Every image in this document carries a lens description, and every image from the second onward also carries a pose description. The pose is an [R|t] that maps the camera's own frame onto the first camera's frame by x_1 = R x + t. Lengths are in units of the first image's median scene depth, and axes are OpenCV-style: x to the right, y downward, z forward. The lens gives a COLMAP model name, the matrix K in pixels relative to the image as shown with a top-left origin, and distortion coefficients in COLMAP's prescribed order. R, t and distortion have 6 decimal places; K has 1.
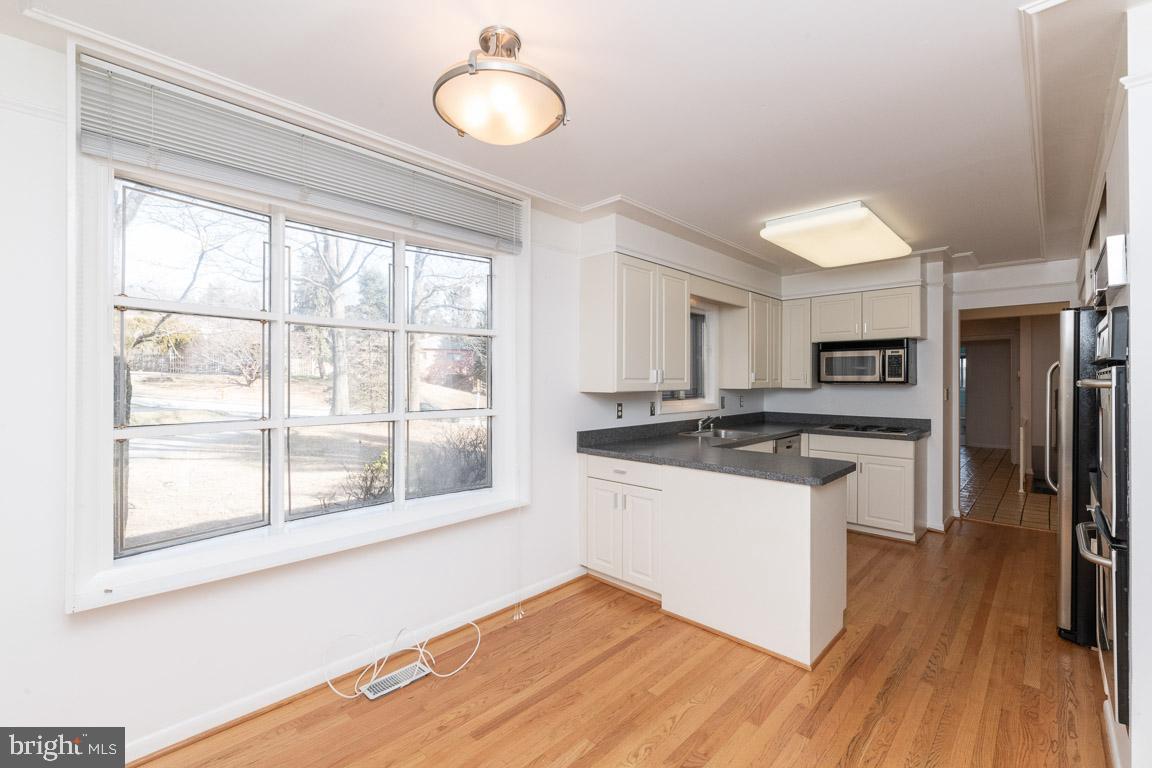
lens RADIAL K [[496.9, 0, 579.3], [0, 496.9, 380.9], [0, 0, 1]] dist [0.002077, -0.000350]
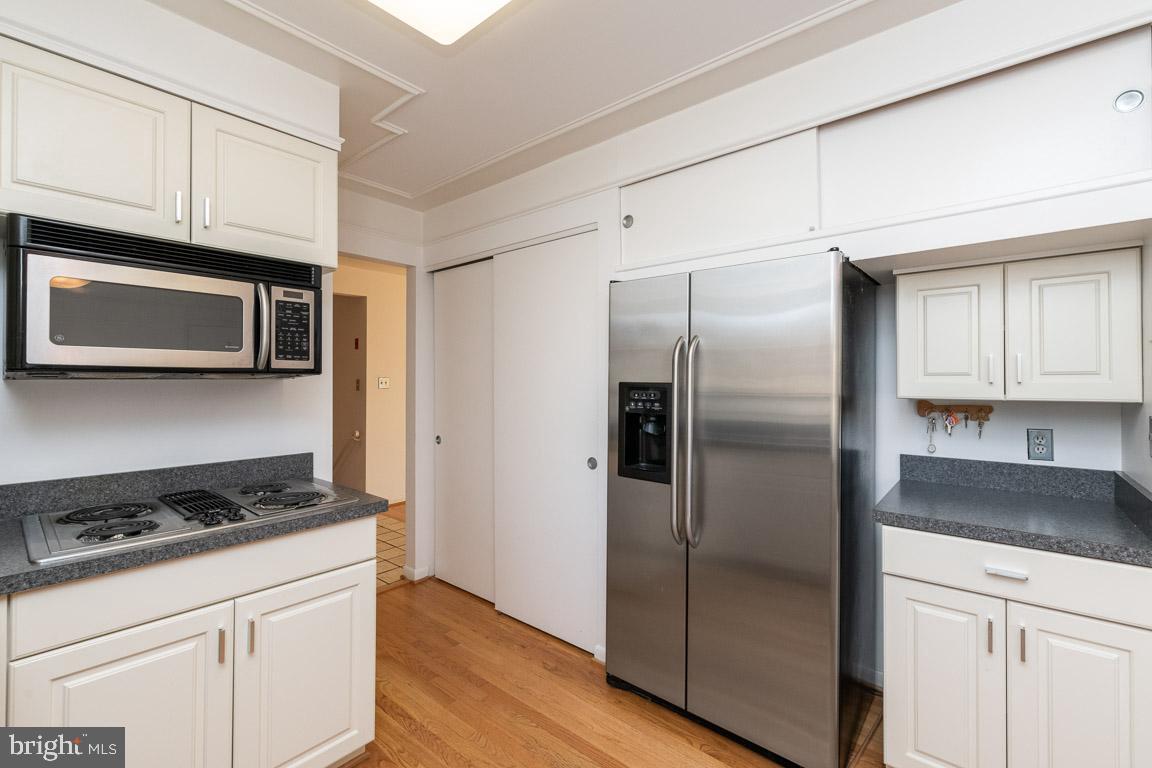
lens RADIAL K [[496.9, 0, 576.2], [0, 496.9, 376.8], [0, 0, 1]] dist [0.002077, -0.000350]
pose [[-0.057813, 0.004066, 0.998319, 0.232460], [-0.000210, 0.999992, -0.004085, 0.008163], [-0.998327, -0.000446, -0.057811, 0.806910]]
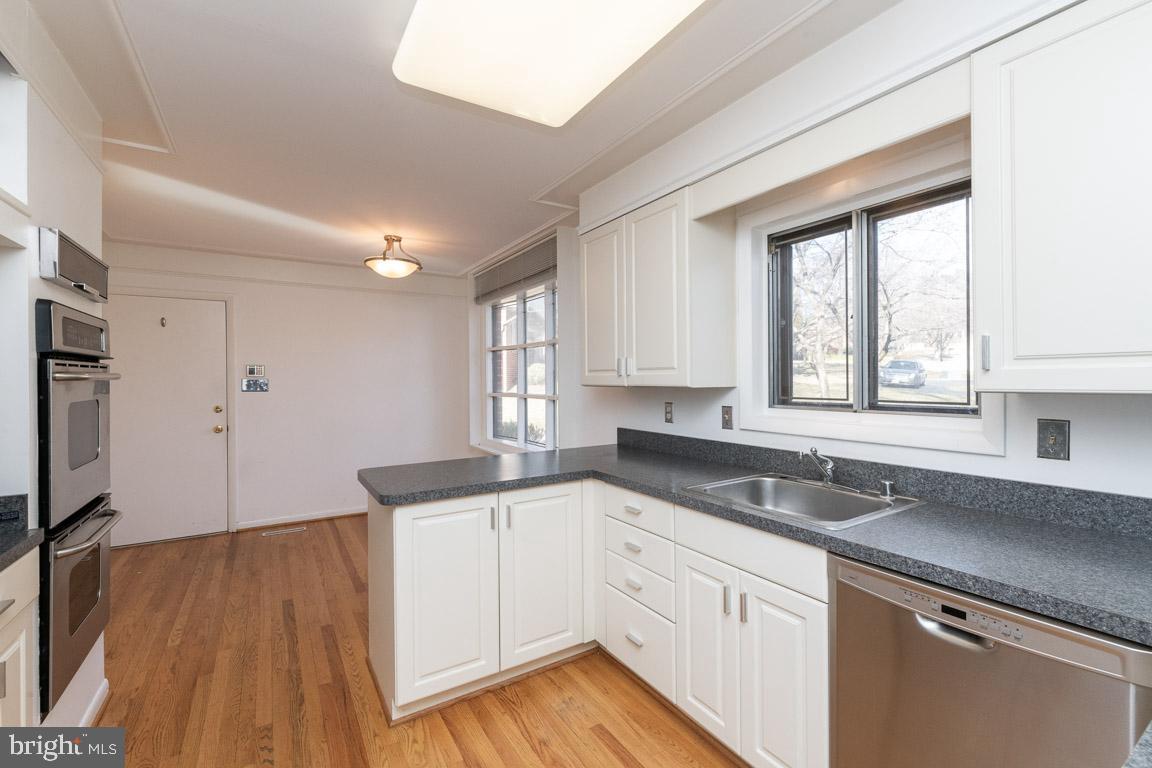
lens RADIAL K [[496.9, 0, 578.7], [0, 496.9, 379.5], [0, 0, 1]] dist [0.002077, -0.000350]
pose [[-0.249141, 0.004607, -0.968456, 0.716528], [0.008206, 0.999963, 0.002646, 0.006326], [0.968432, -0.007288, -0.249170, 0.896749]]
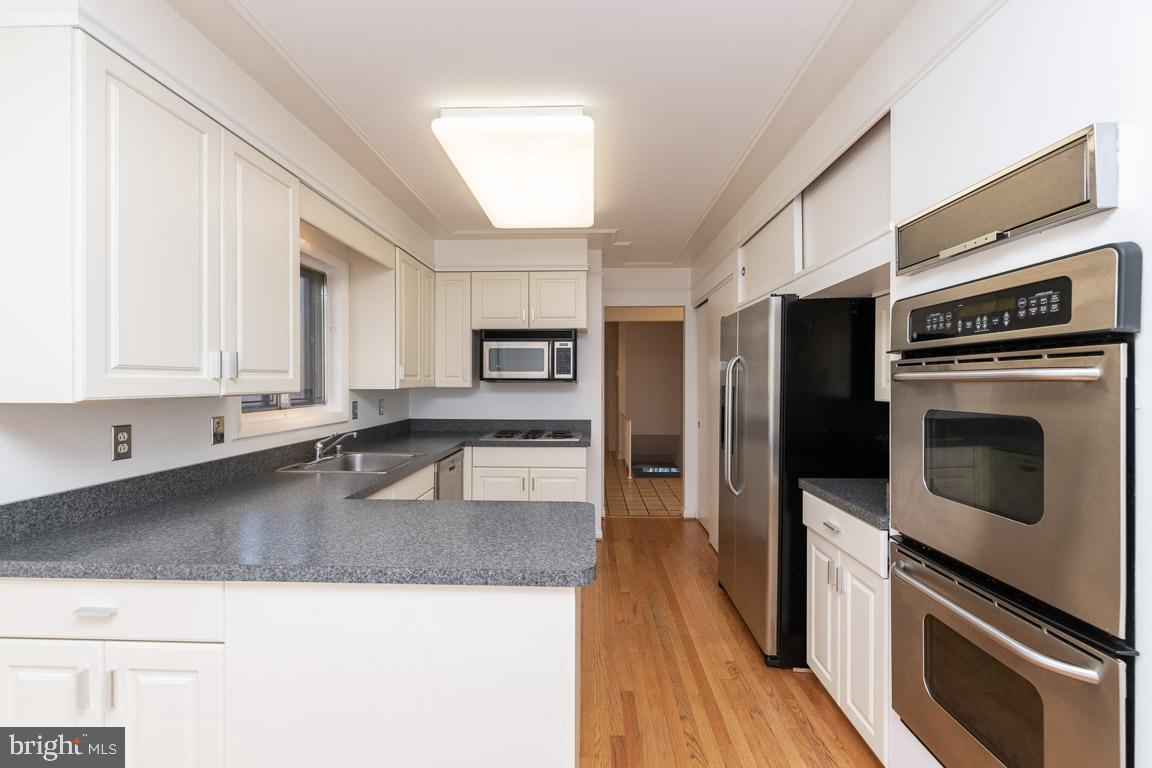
lens RADIAL K [[496.9, 0, 576.5], [0, 496.9, 381.9], [0, 0, 1]] dist [0.002077, -0.000350]
pose [[0.746399, -0.001504, 0.665497, 0.074644], [0.000016, 0.999997, 0.002241, 0.004811], [-0.665499, -0.001662, 0.746397, 0.339870]]
